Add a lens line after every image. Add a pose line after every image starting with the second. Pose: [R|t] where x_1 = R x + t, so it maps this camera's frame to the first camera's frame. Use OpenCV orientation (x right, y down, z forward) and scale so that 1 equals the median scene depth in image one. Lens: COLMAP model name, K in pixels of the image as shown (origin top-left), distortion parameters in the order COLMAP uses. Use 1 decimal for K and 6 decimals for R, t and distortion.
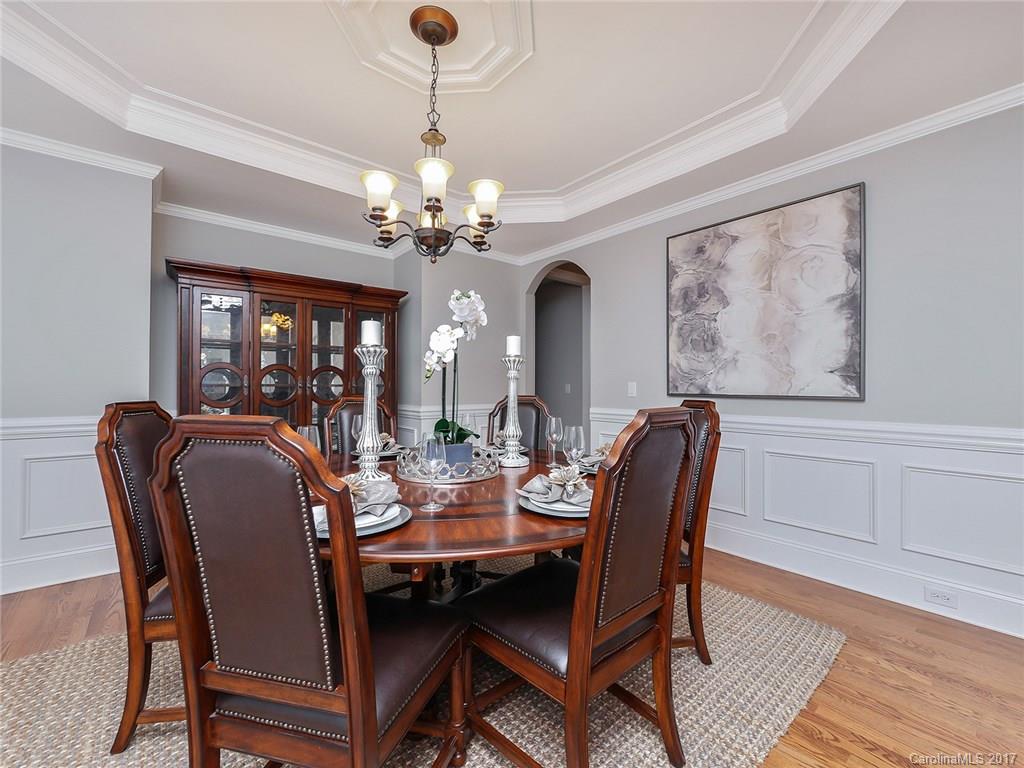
lens RADIAL K [[444.2, 0, 511.1], [0, 444.2, 379.4], [0, 0, 1]] dist [-0.004521, -0.000152]
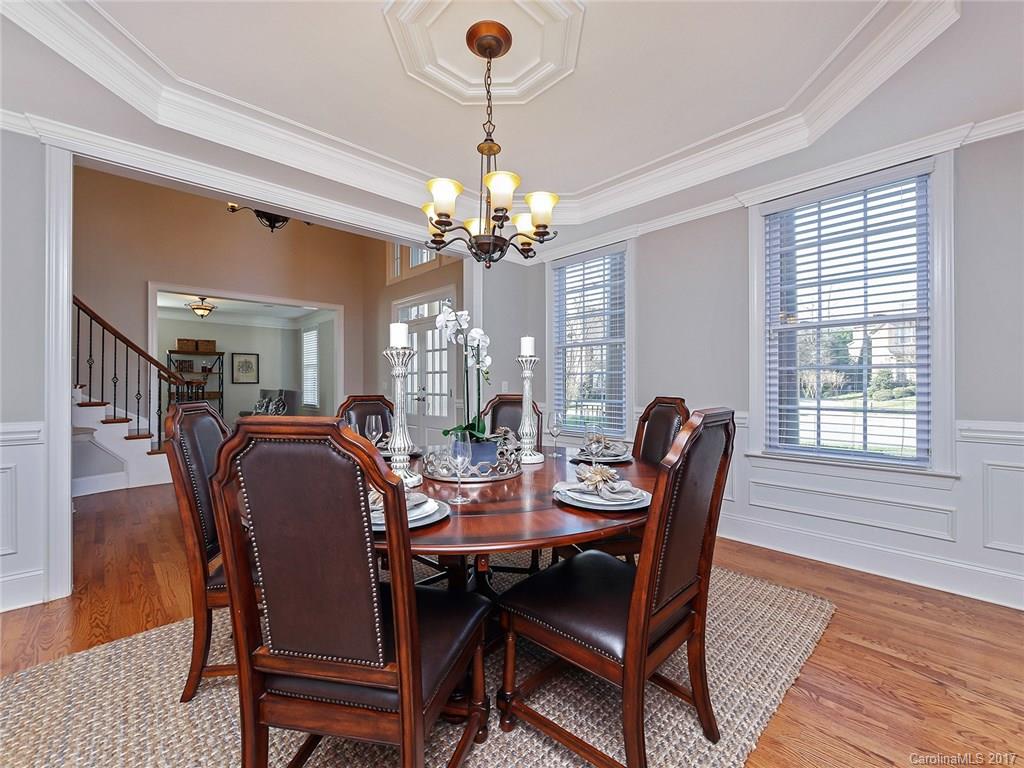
lens RADIAL K [[444.2, 0, 502.8], [0, 444.2, 383.0], [0, 0, 1]] dist [-0.004521, -0.000152]
pose [[0.999534, 0.009549, 0.028985, -0.164973], [-0.009916, 0.999872, 0.012551, -0.007777], [-0.028861, -0.012832, 0.999501, -0.047026]]
